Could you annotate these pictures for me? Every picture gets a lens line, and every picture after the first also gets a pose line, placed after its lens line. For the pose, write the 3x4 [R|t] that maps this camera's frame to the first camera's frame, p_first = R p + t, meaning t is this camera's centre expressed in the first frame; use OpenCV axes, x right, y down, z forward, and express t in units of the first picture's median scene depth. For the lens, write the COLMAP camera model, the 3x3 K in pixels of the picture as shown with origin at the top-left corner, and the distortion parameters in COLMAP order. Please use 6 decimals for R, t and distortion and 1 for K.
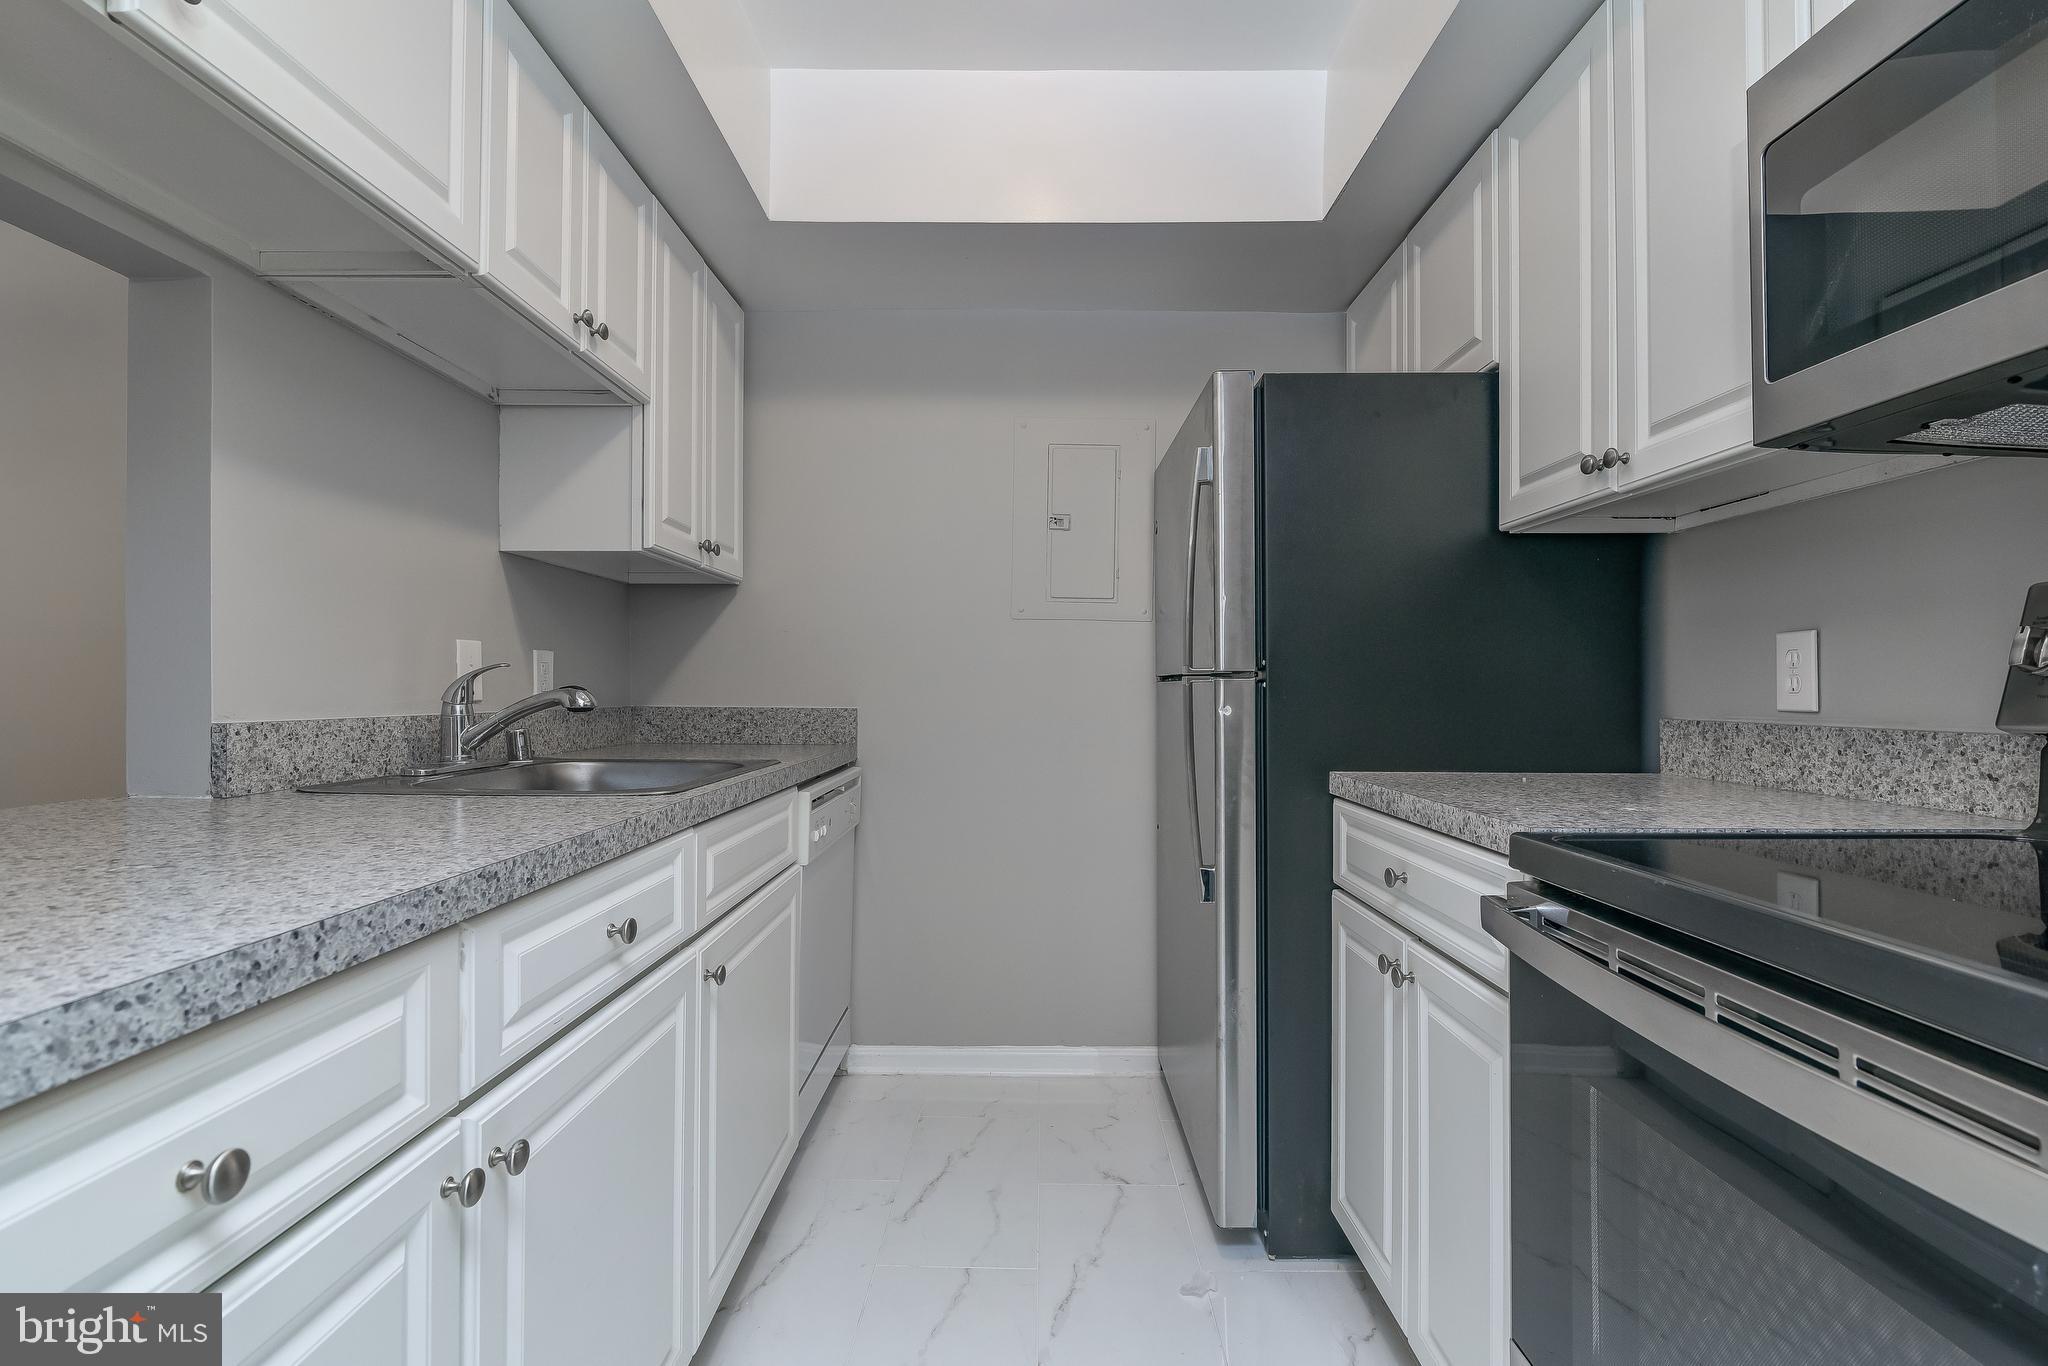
lens RADIAL K [[928.5, 0, 1021.8], [0, 928.5, 676.8], [0, 0, 1]] dist [-0.011806, 0.002711]
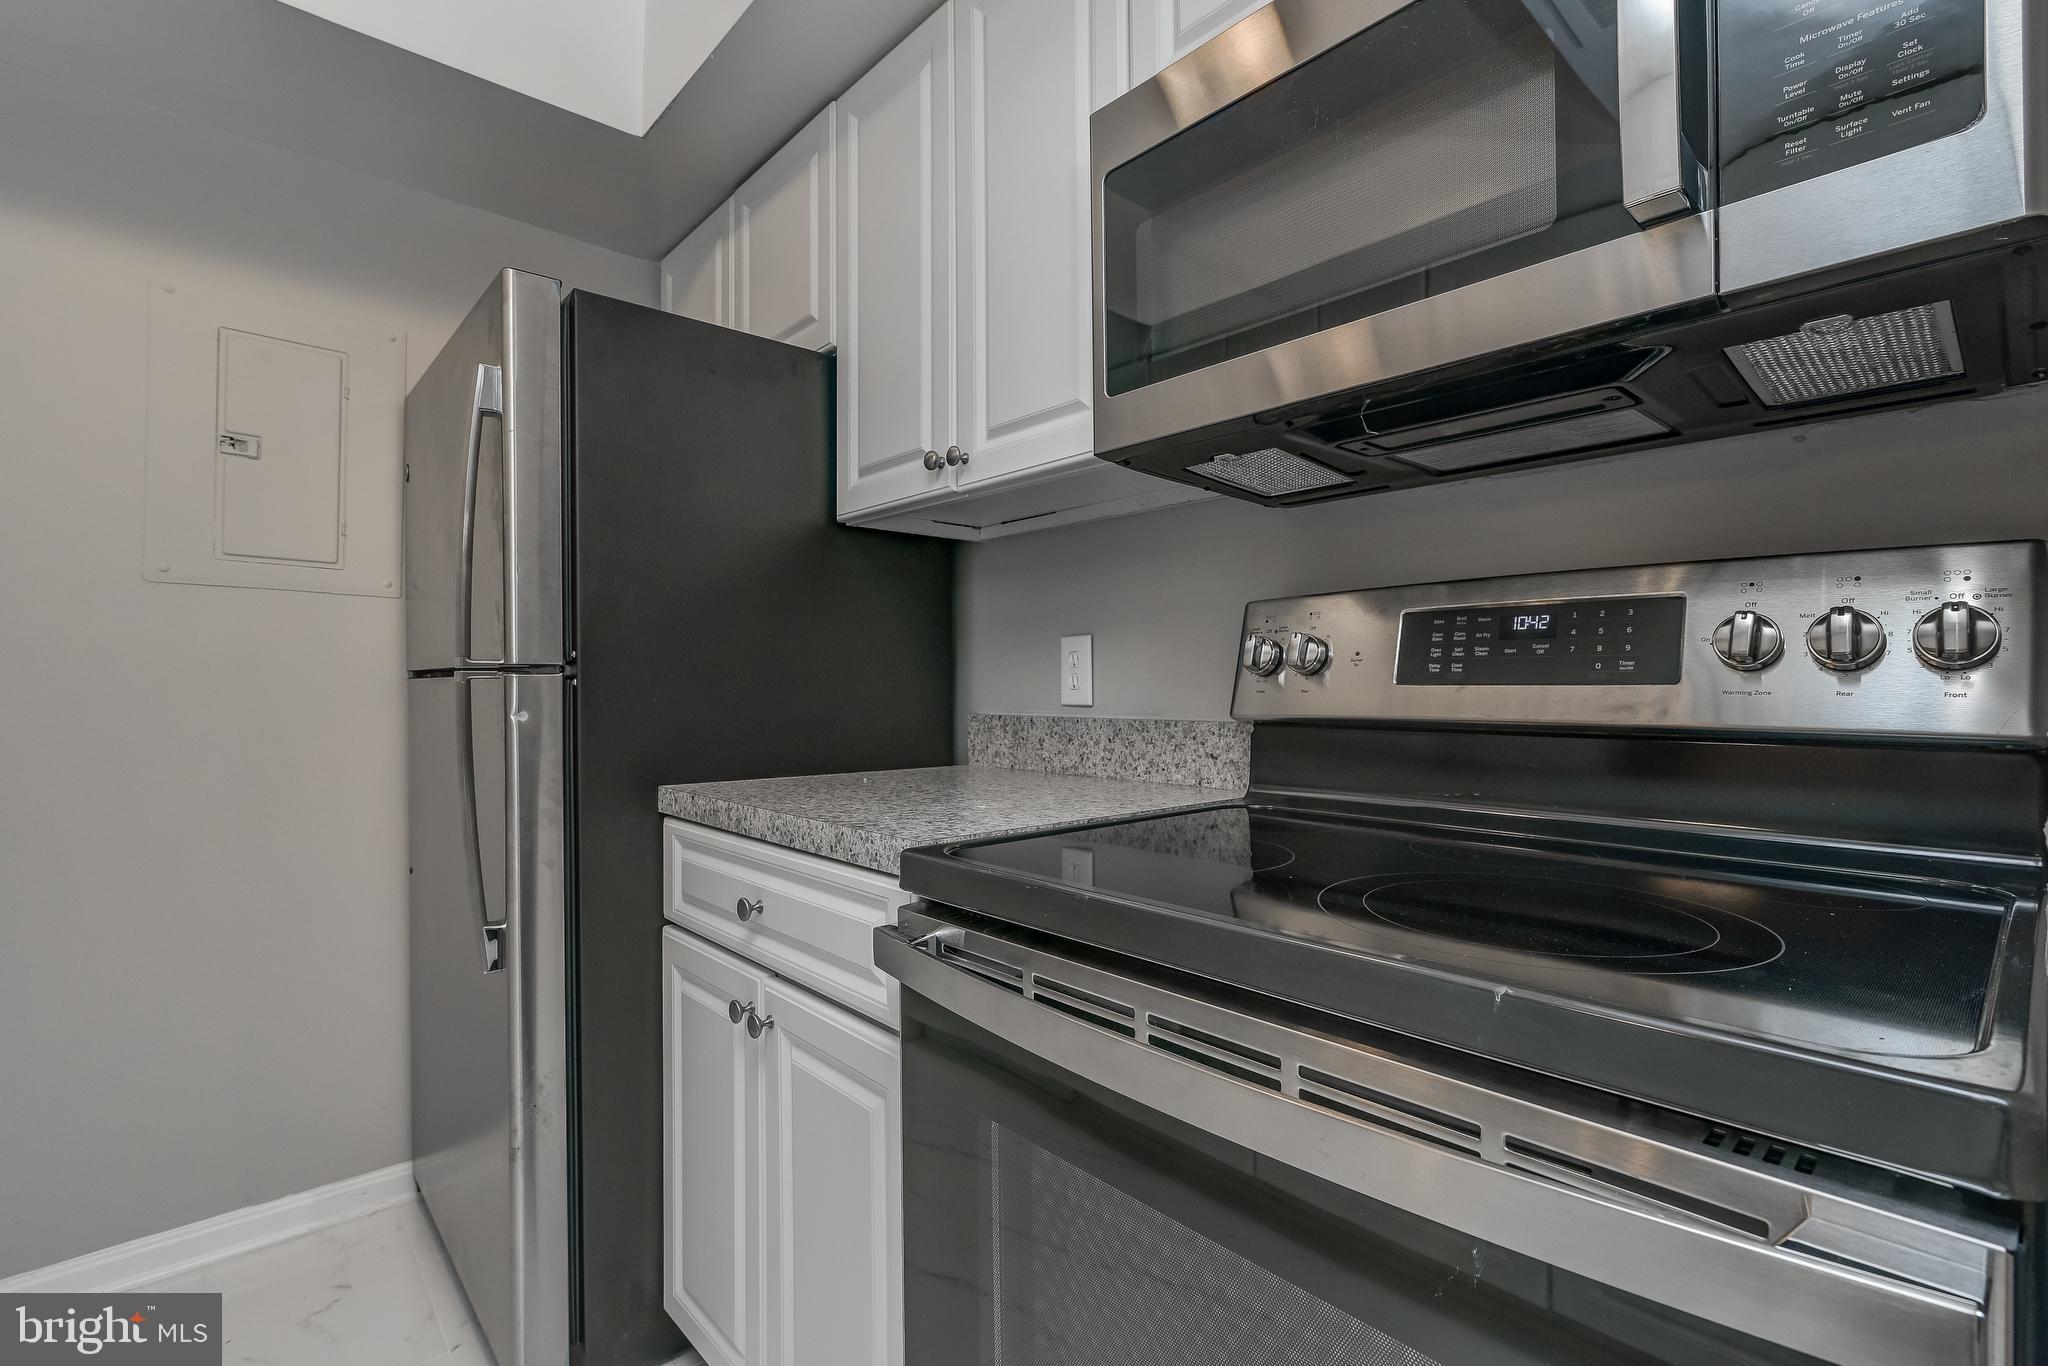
lens RADIAL K [[928.5, 0, 1025.4], [0, 928.5, 685.3], [0, 0, 1]] dist [-0.011806, 0.002711]
pose [[0.736341, -0.002827, 0.676605, 0.011742], [-0.005570, 0.999932, 0.010241, 0.000844], [-0.676588, -0.011309, 0.736275, 0.178494]]
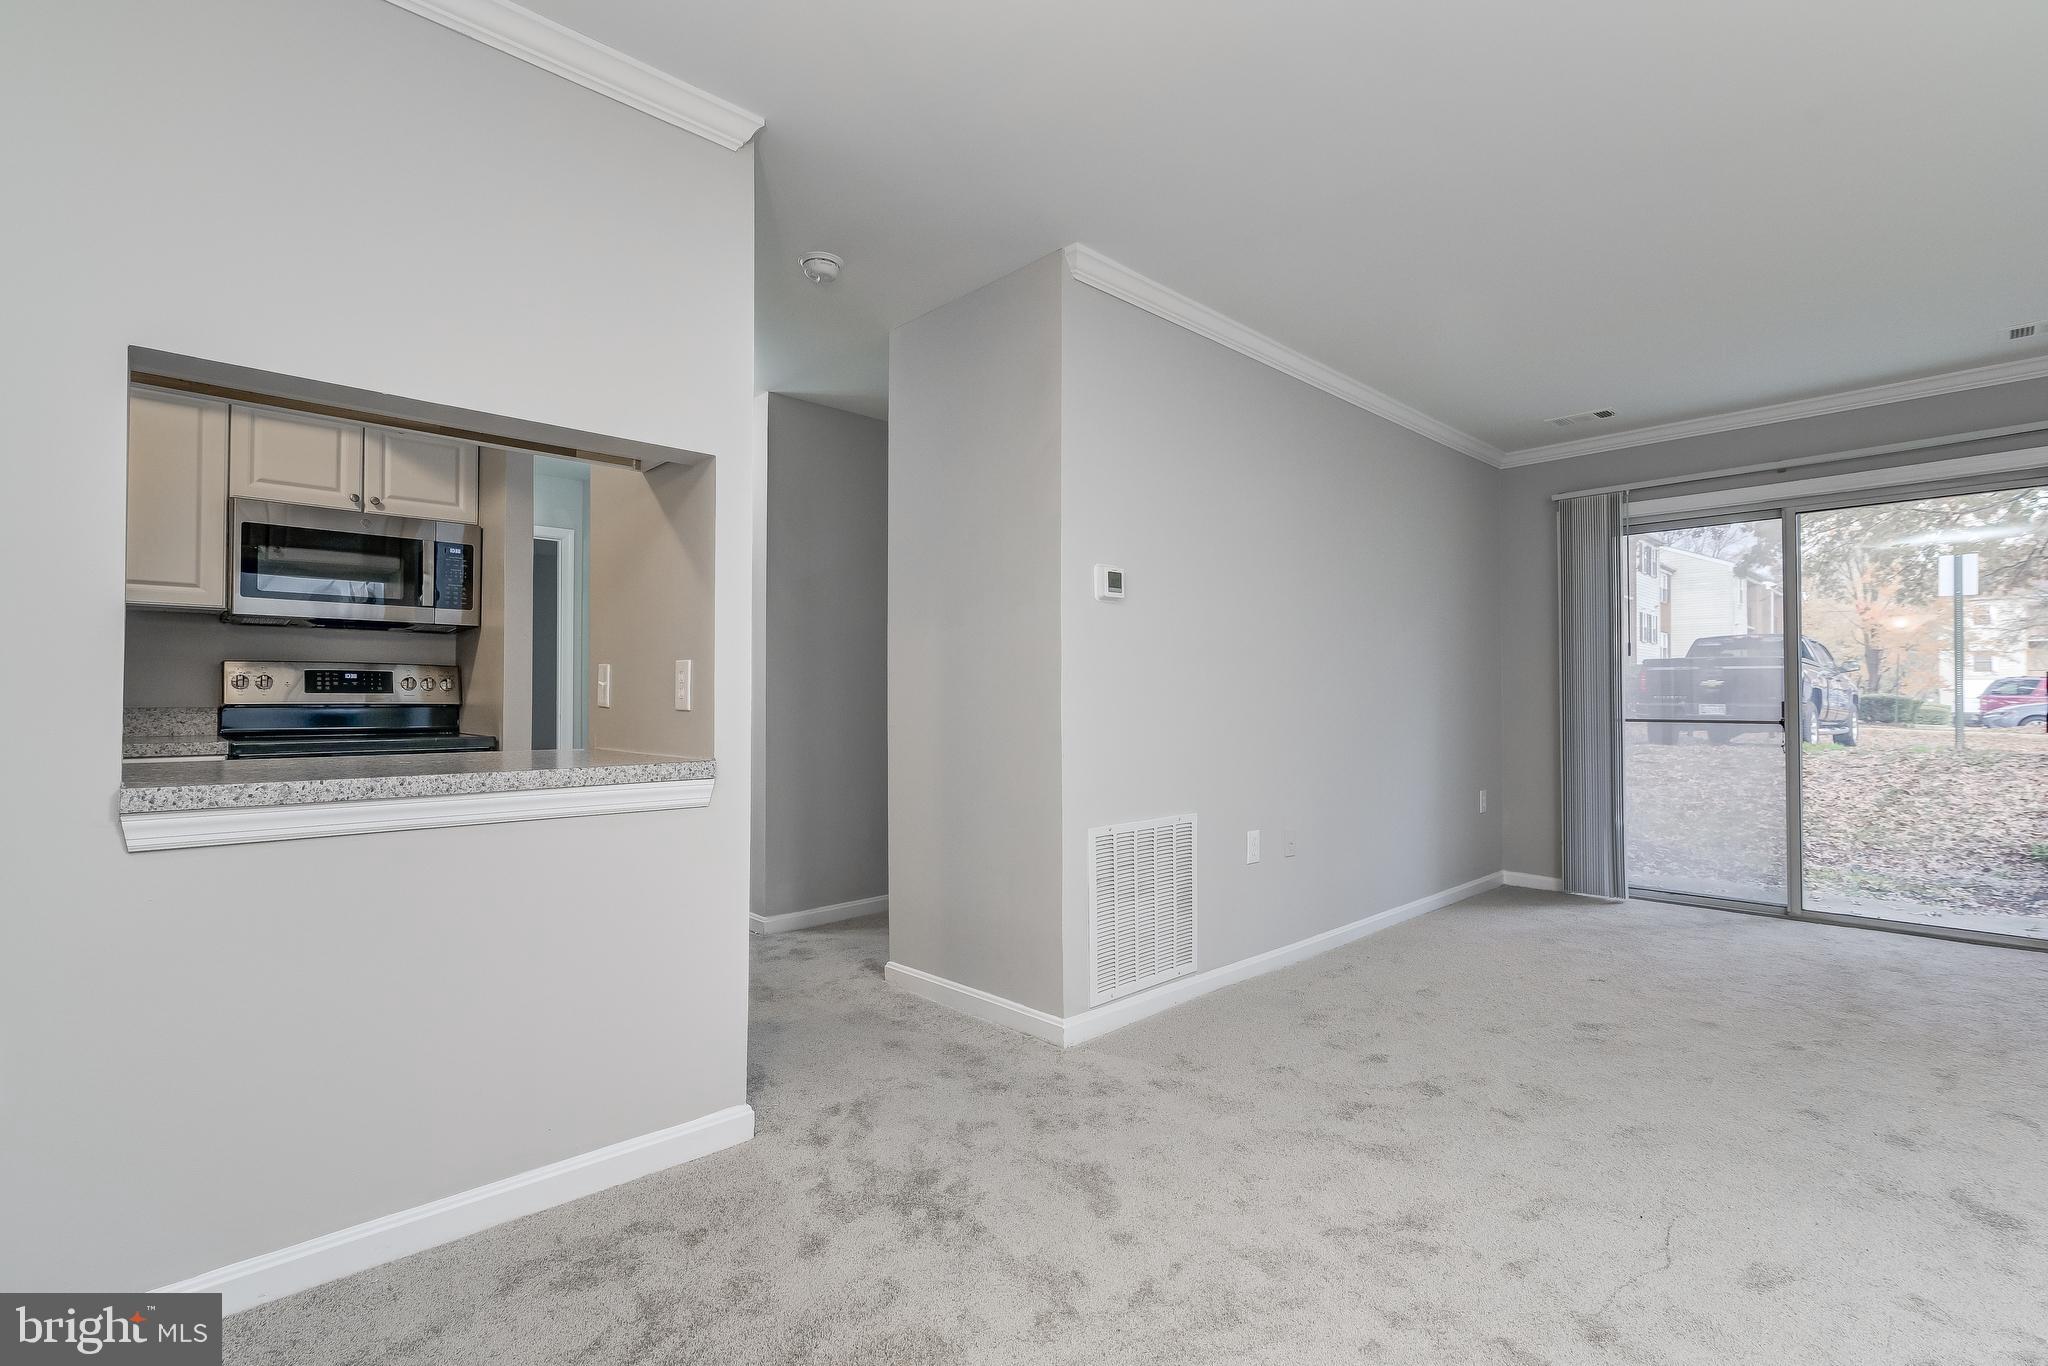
lens RADIAL K [[928.5, 0, 1050.0], [0, 928.5, 697.8], [0, 0, 1]] dist [-0.011806, 0.002711]
pose [[-0.704864, -0.009602, 0.709278, -2.178007], [-0.017738, 0.999834, -0.004092, -0.005289], [-0.709121, -0.015465, -0.704917, 0.804007]]
